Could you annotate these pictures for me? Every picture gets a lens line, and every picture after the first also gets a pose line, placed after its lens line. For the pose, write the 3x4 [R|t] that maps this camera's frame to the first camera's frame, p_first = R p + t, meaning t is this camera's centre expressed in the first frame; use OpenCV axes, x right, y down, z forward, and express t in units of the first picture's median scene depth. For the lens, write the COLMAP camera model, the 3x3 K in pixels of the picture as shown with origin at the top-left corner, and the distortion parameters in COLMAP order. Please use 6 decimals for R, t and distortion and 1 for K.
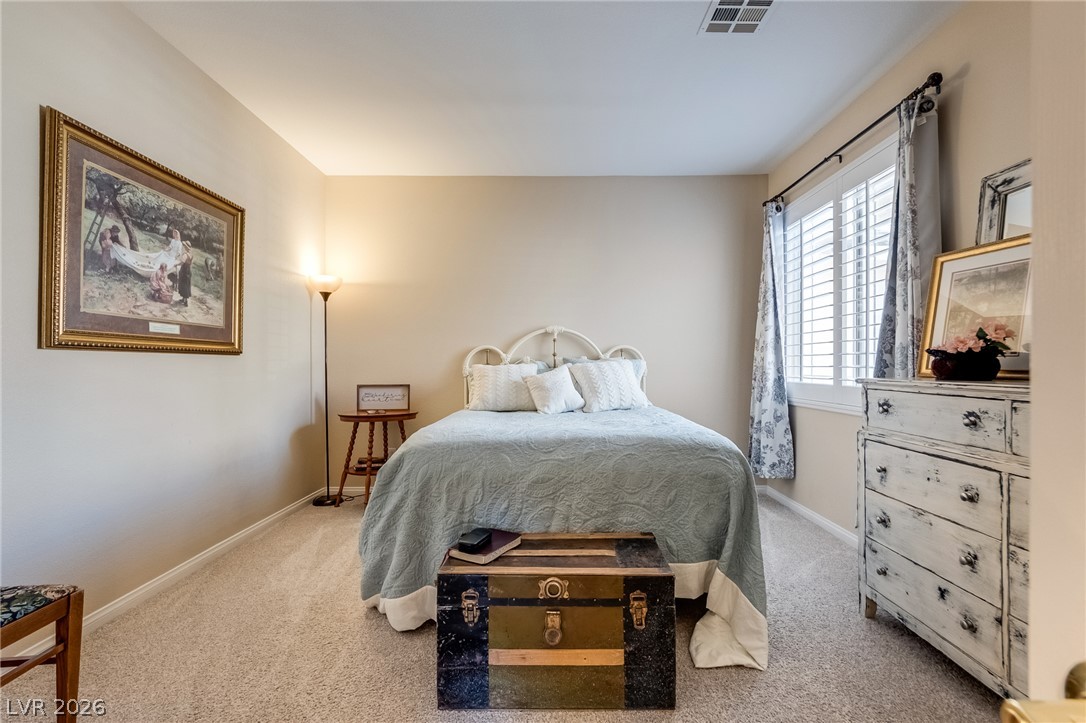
lens RADIAL K [[468.3, 0, 550.3], [0, 468.3, 359.9], [0, 0, 1]] dist [0.000597, 0.000160]
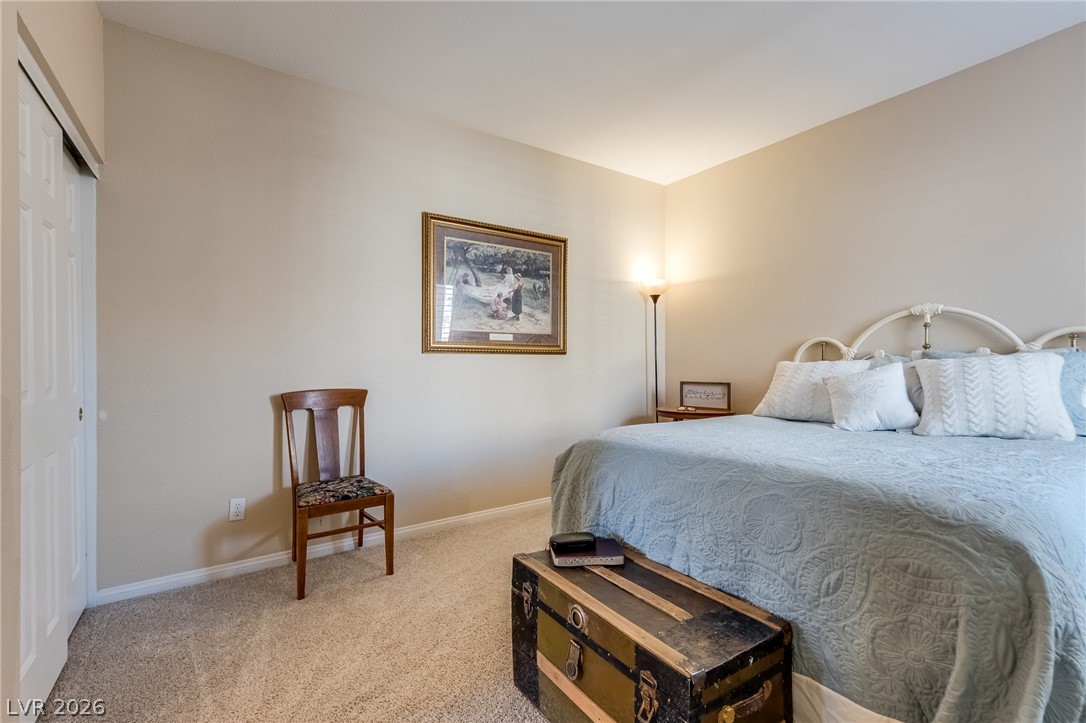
lens RADIAL K [[468.3, 0, 550.3], [0, 468.3, 359.9], [0, 0, 1]] dist [0.000597, 0.000160]
pose [[0.576715, -0.004864, -0.816931, 0.439732], [0.010757, 0.999941, 0.001640, 0.002011], [0.816874, -0.009734, 0.576734, 0.288196]]
